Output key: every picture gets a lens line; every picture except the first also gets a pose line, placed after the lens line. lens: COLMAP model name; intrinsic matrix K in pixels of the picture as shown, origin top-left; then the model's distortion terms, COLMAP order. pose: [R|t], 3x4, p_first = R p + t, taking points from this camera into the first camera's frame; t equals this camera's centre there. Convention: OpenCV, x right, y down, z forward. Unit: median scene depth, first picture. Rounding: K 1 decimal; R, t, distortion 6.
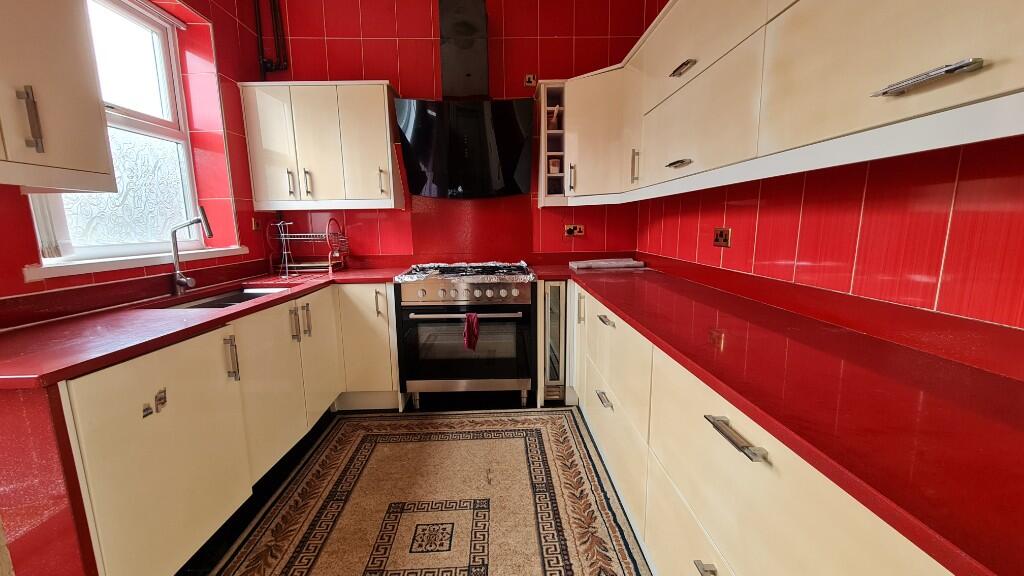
lens RADIAL K [[418.9, 0, 508.3], [0, 418.9, 291.8], [0, 0, 1]] dist [0.000690, 0.000134]
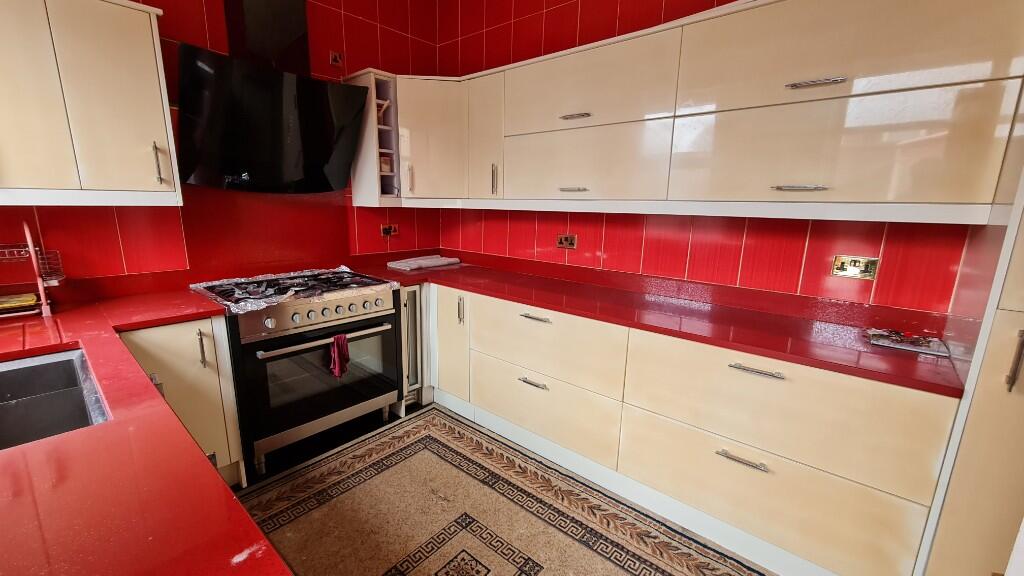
lens RADIAL K [[418.9, 0, 508.8], [0, 418.9, 291.2], [0, 0, 1]] dist [0.000690, 0.000134]
pose [[0.675582, -0.126934, 0.726276, -0.449574], [0.090888, 0.991893, 0.088813, -0.079751], [-0.731661, 0.006009, 0.681642, 0.164665]]
